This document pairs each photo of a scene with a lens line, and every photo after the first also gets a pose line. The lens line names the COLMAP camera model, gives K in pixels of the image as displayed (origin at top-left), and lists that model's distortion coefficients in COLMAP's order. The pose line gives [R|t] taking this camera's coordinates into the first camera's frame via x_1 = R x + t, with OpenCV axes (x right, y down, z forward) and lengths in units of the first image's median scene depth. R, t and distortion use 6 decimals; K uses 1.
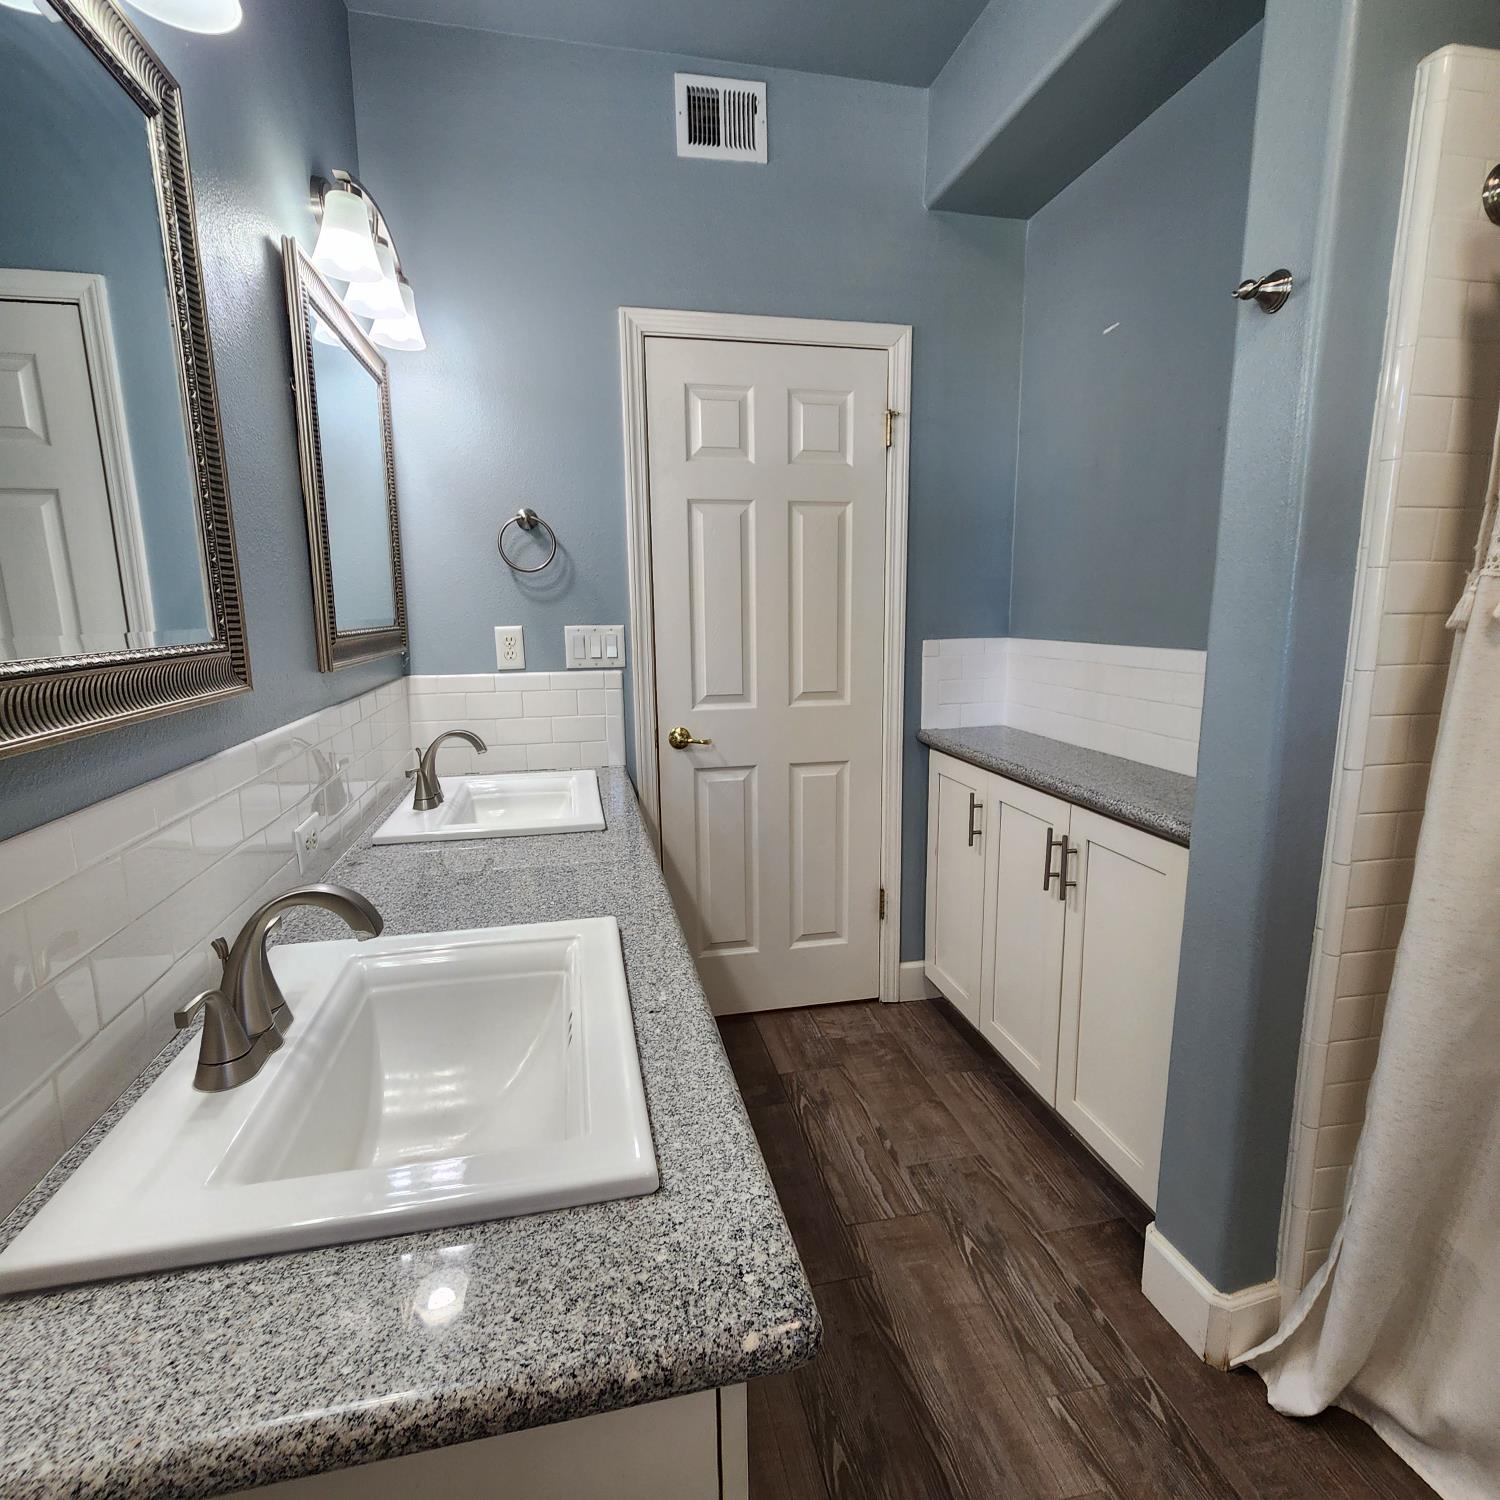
lens RADIAL K [[819.3, 0, 751.3], [0, 819.3, 752.6], [0, 0, 1]] dist [0.001858, 0.000559]
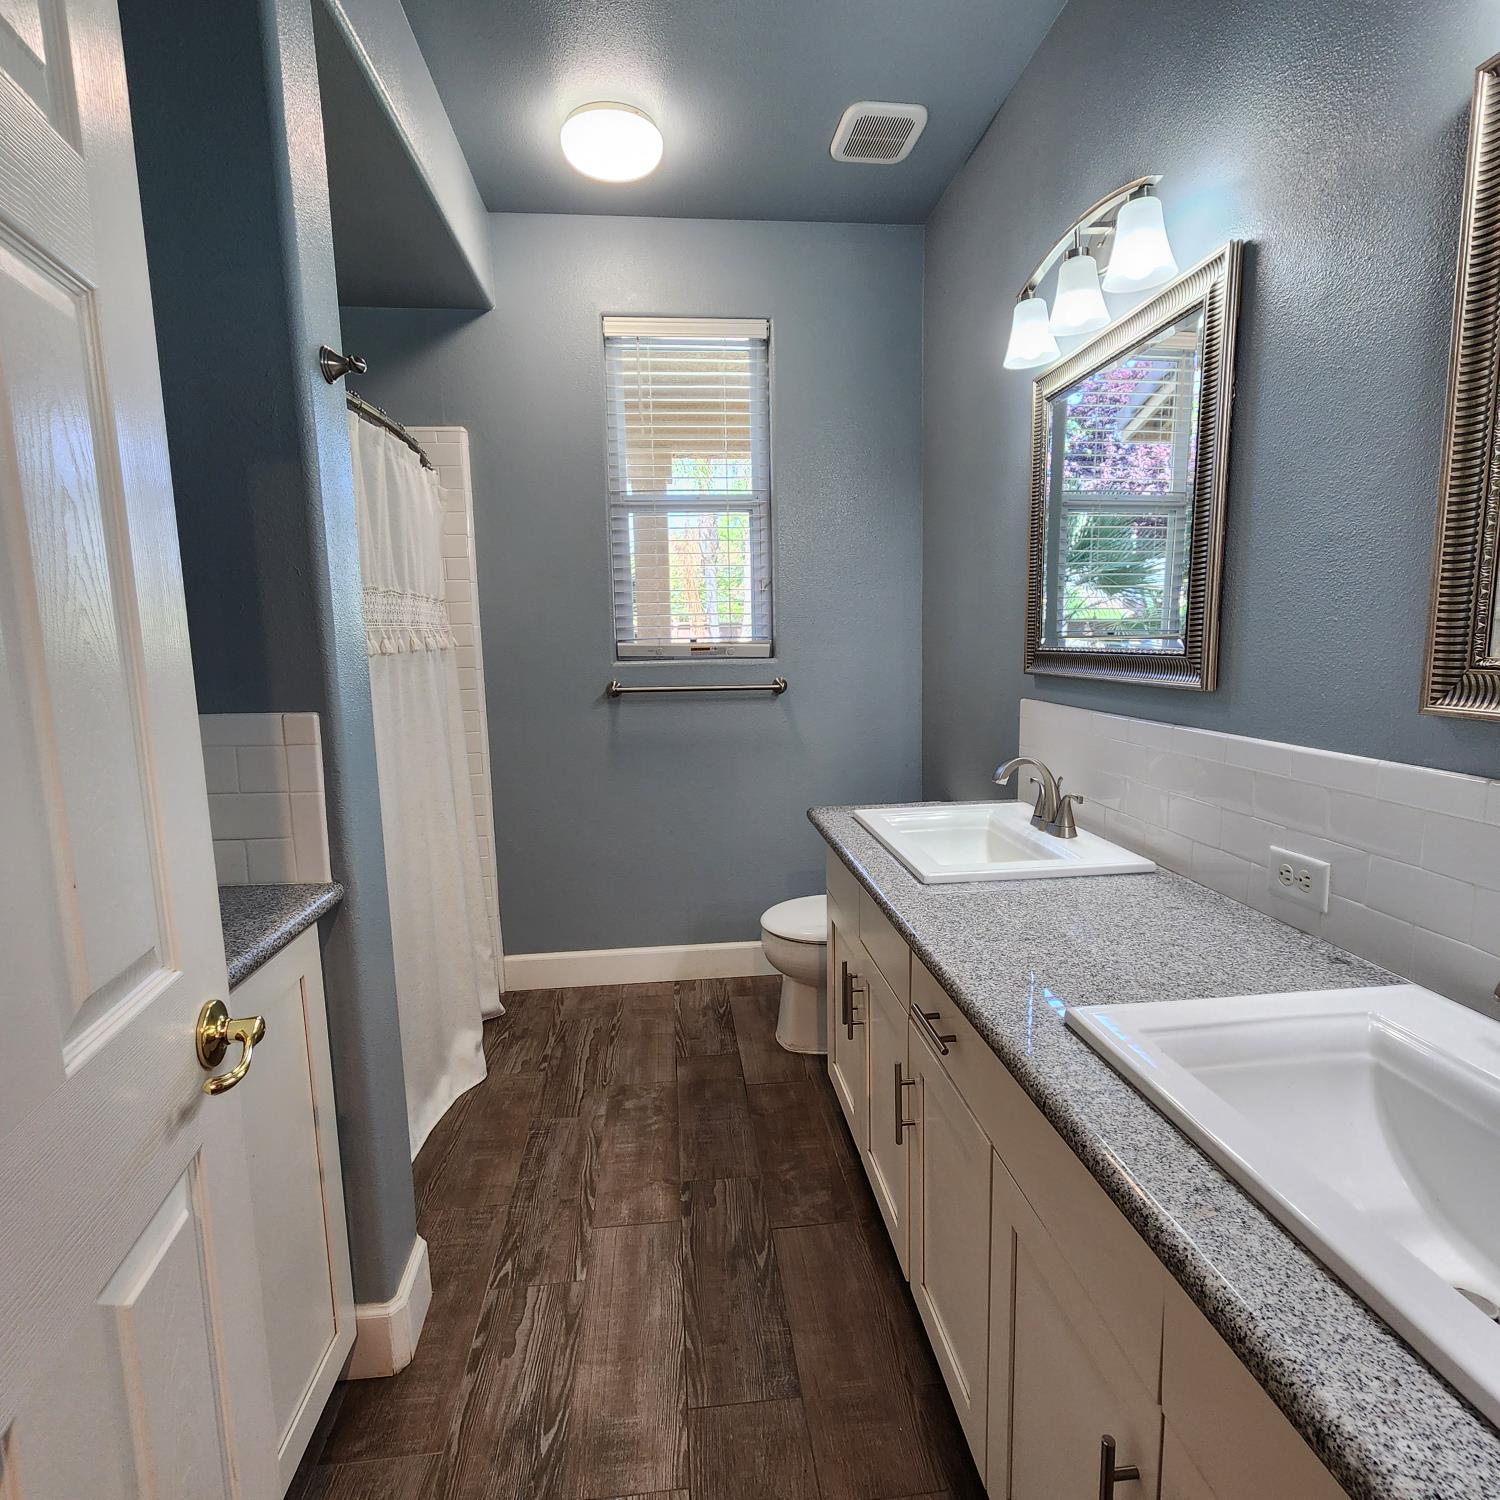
lens RADIAL K [[819.3, 0, 751.1], [0, 819.3, 747.3], [0, 0, 1]] dist [0.001858, 0.000559]
pose [[-0.994112, 0.013948, 0.107458, -0.031467], [0.046464, 0.950757, 0.306435, -0.327081], [-0.097892, 0.309624, -0.945807, 1.817031]]
